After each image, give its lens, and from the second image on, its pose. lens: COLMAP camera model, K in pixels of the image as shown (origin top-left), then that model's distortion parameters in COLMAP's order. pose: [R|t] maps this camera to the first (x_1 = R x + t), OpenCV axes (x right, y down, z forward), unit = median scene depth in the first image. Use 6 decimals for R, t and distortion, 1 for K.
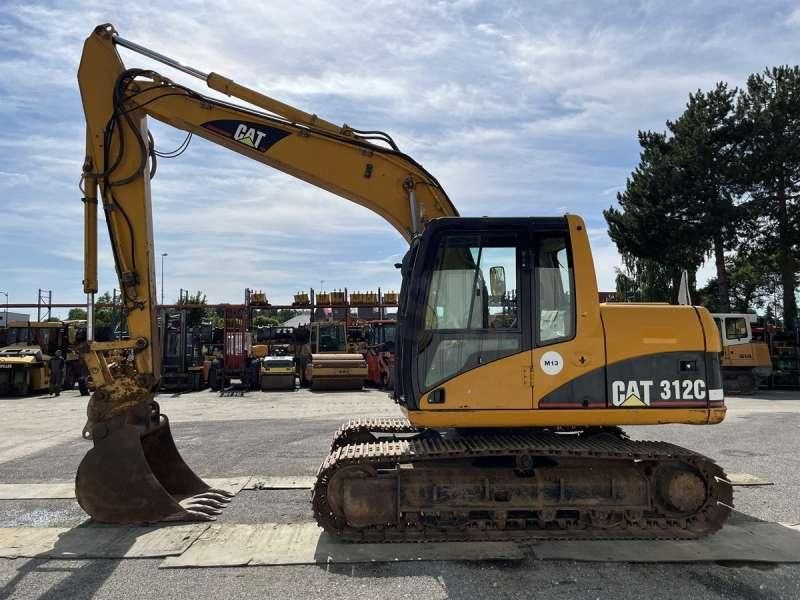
lens RADIAL K [[608.1, 0, 401.1], [0, 608.1, 292.9], [0, 0, 1]] dist [0.032938, -0.009661]
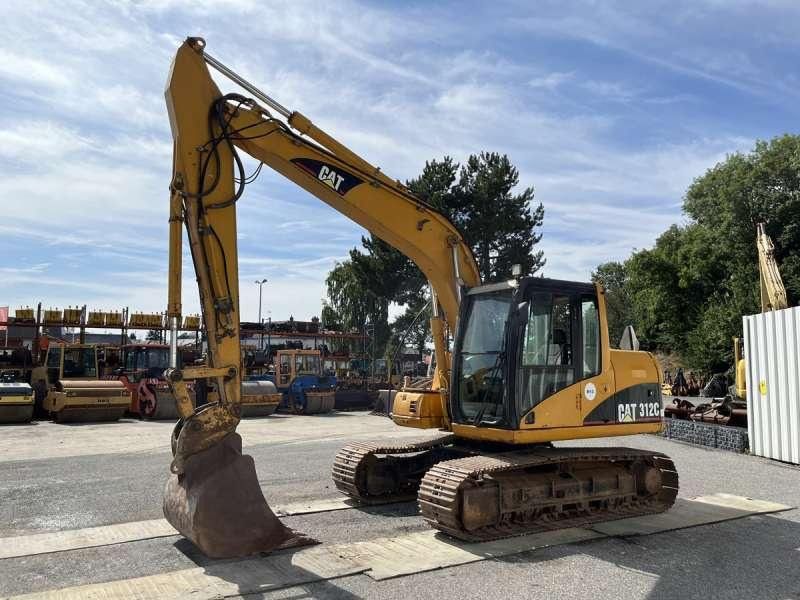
lens RADIAL K [[610.1, 0, 385.9], [0, 610.1, 298.7], [0, 0, 1]] dist [0.072240, -0.147127]
pose [[0.875060, 0.069401, 0.479013, -0.673933], [-0.053915, 0.997484, -0.046028, -0.002296], [-0.481002, 0.014451, 0.876600, 0.017547]]
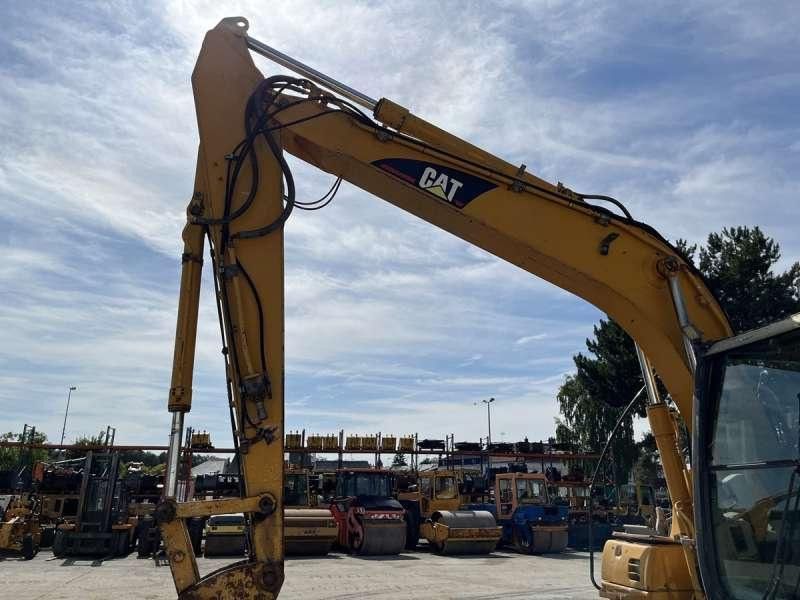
lens RADIAL K [[609.2, 0, 400.0], [0, 609.2, 300.0], [0, 0, 1]] dist [0.029638, -0.009272]
pose [[0.989845, 0.055884, 0.130704, -0.380360], [-0.025200, 0.973904, -0.225558, 0.022812], [-0.139898, 0.219974, 0.965422, 0.386440]]
